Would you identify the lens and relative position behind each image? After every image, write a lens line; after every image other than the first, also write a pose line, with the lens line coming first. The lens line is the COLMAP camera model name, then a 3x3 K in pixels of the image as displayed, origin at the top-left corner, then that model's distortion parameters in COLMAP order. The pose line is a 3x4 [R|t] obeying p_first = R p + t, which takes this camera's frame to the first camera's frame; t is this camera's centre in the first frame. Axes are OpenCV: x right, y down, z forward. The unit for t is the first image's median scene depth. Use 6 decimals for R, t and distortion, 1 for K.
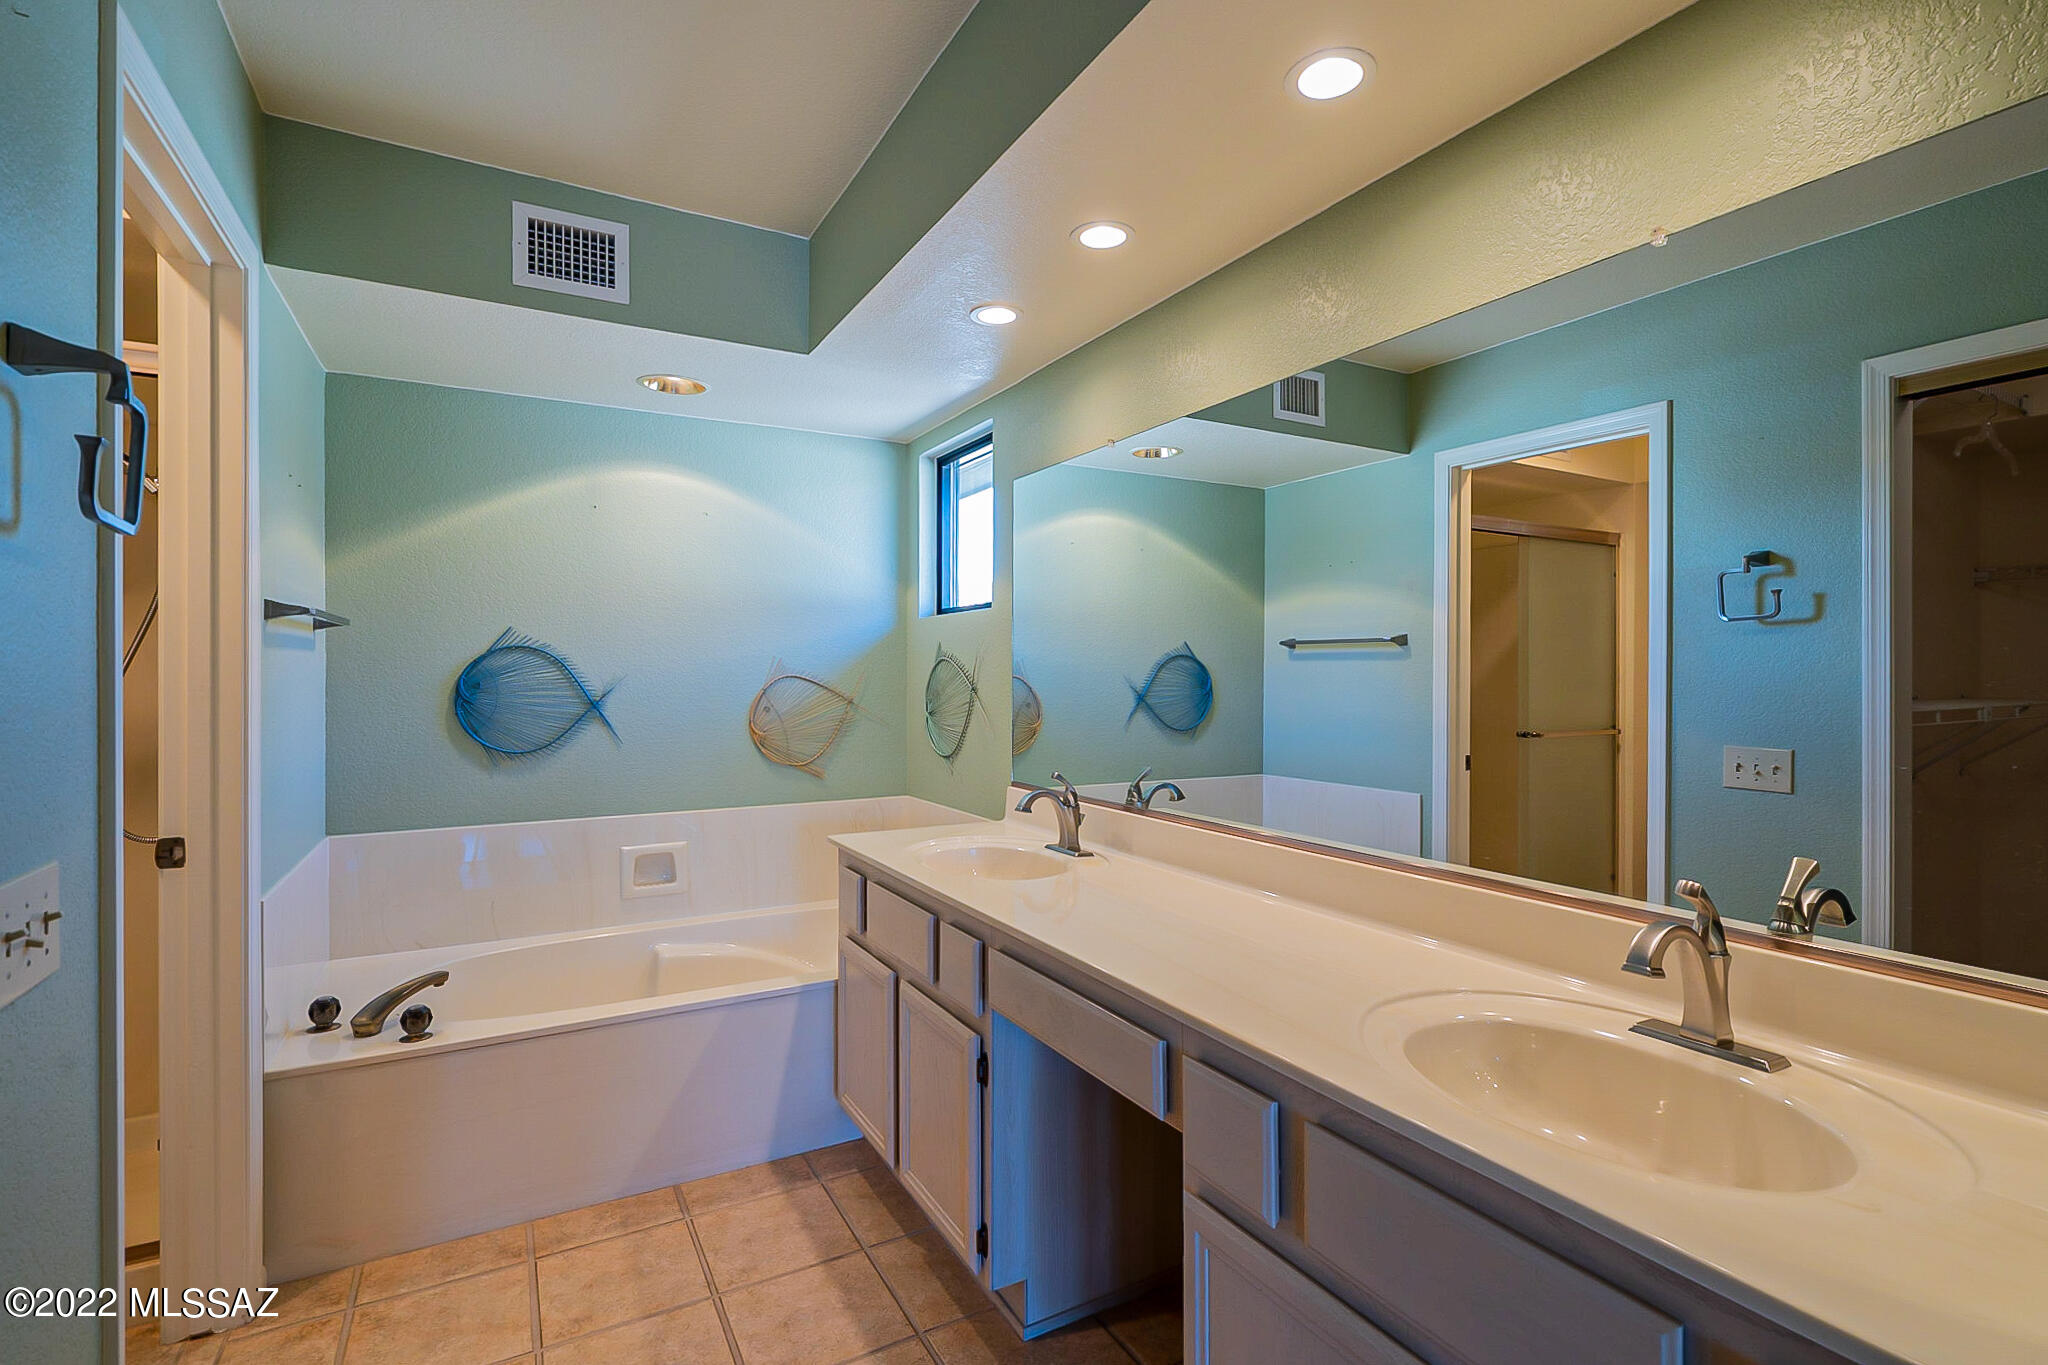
lens RADIAL K [[928.7, 0, 1030.6], [0, 928.7, 669.6], [0, 0, 1]] dist [-0.013825, -0.000096]
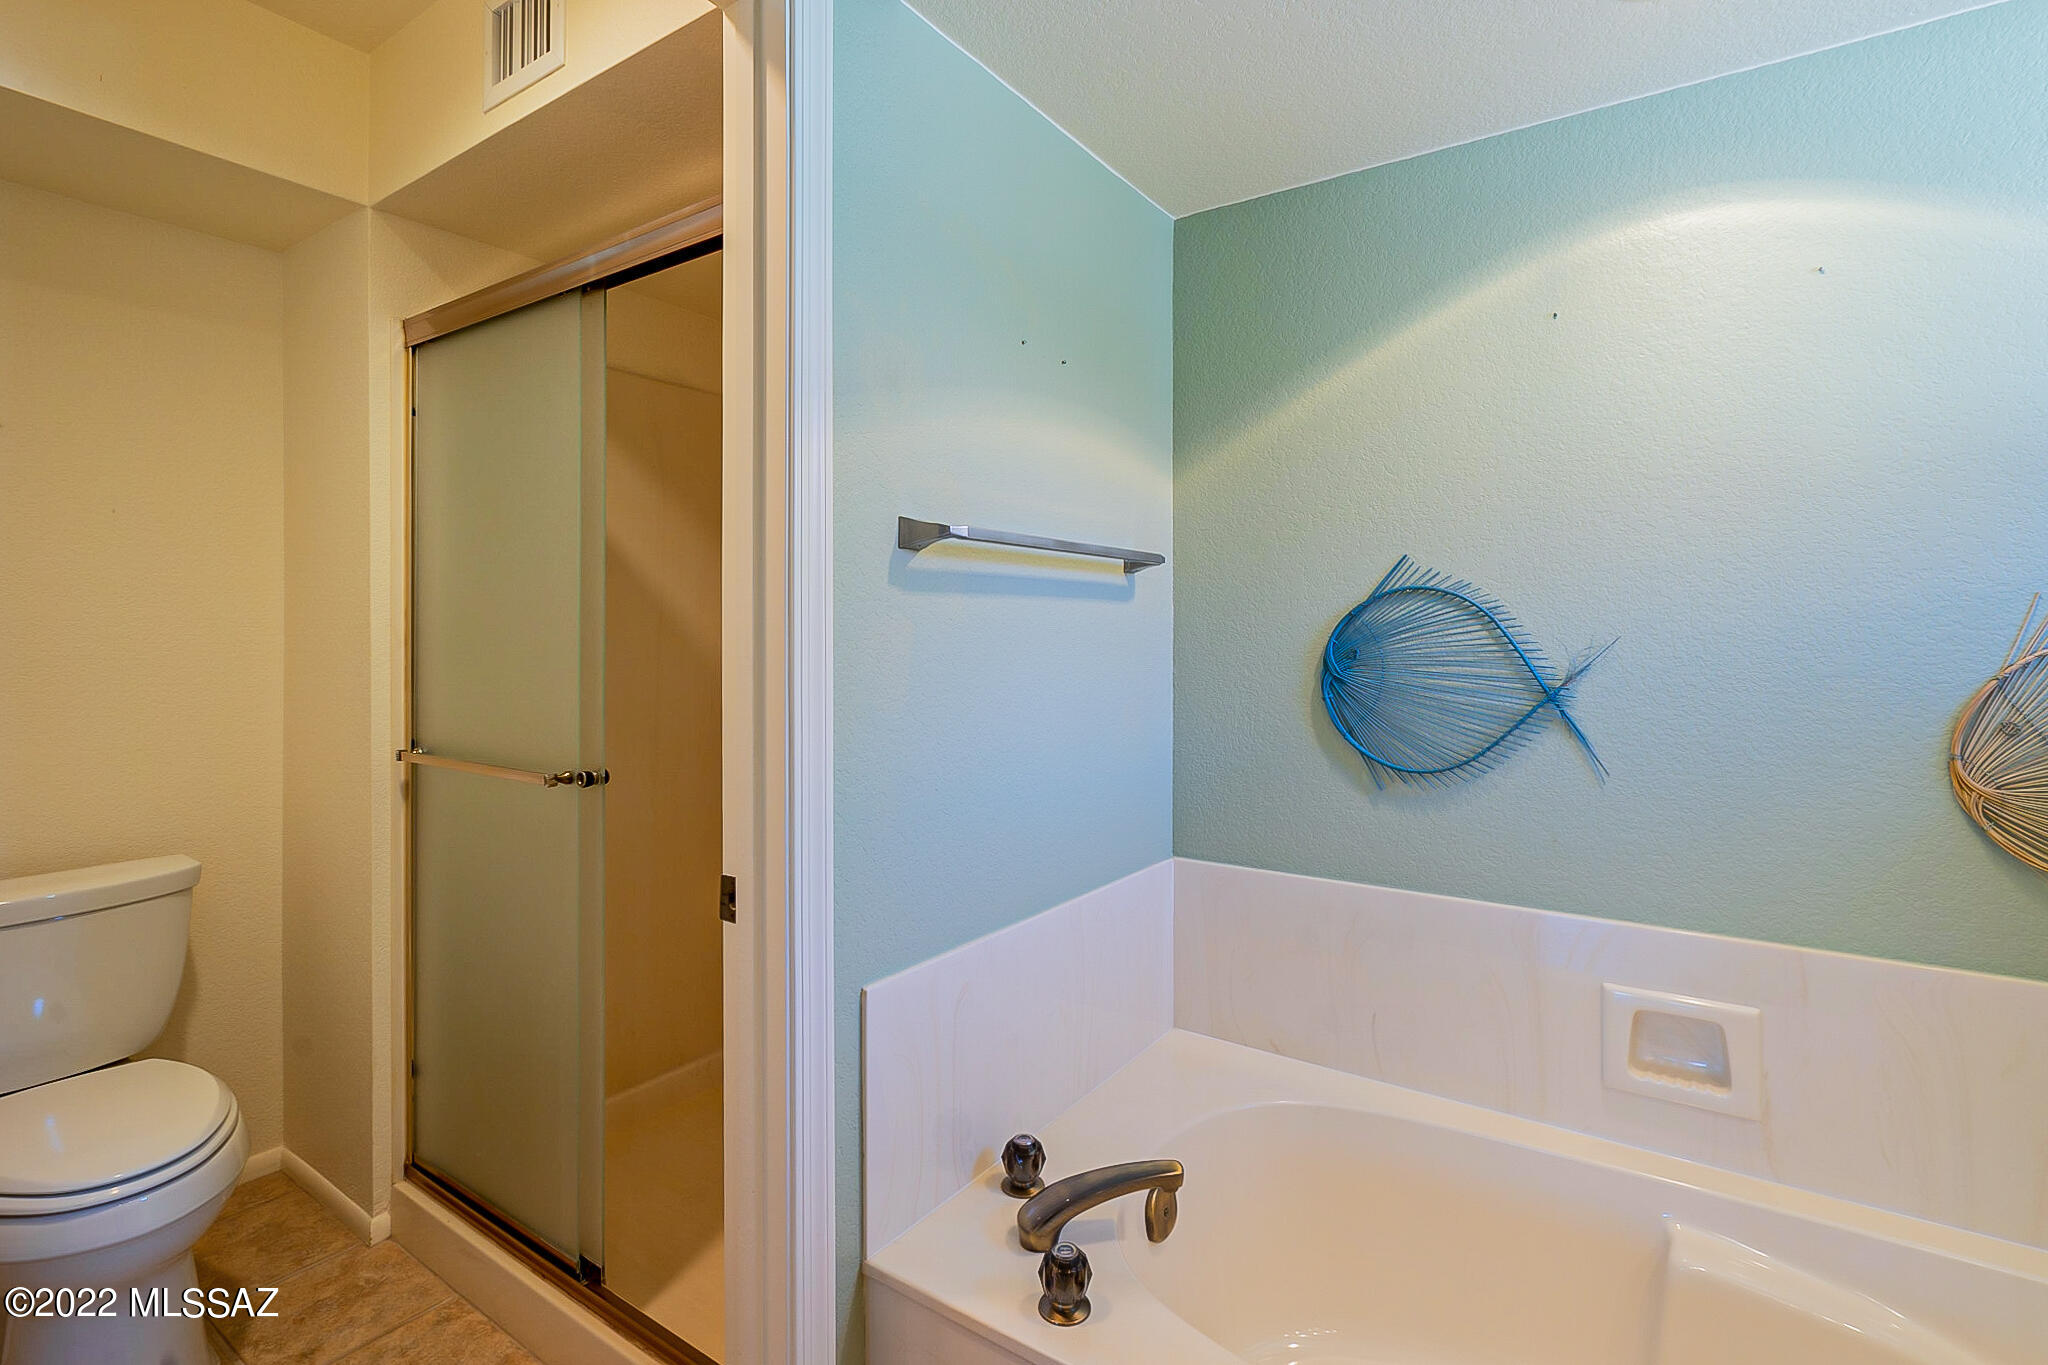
lens RADIAL K [[946.7, 0, 1035.3], [0, 946.7, 642.6], [0, 0, 1]] dist [-0.003405, -0.000244]
pose [[0.445347, 0.010423, -0.895297, -0.127645], [-0.000484, 0.999935, 0.011401, 0.002462], [0.895358, -0.004644, 0.445323, 0.515781]]
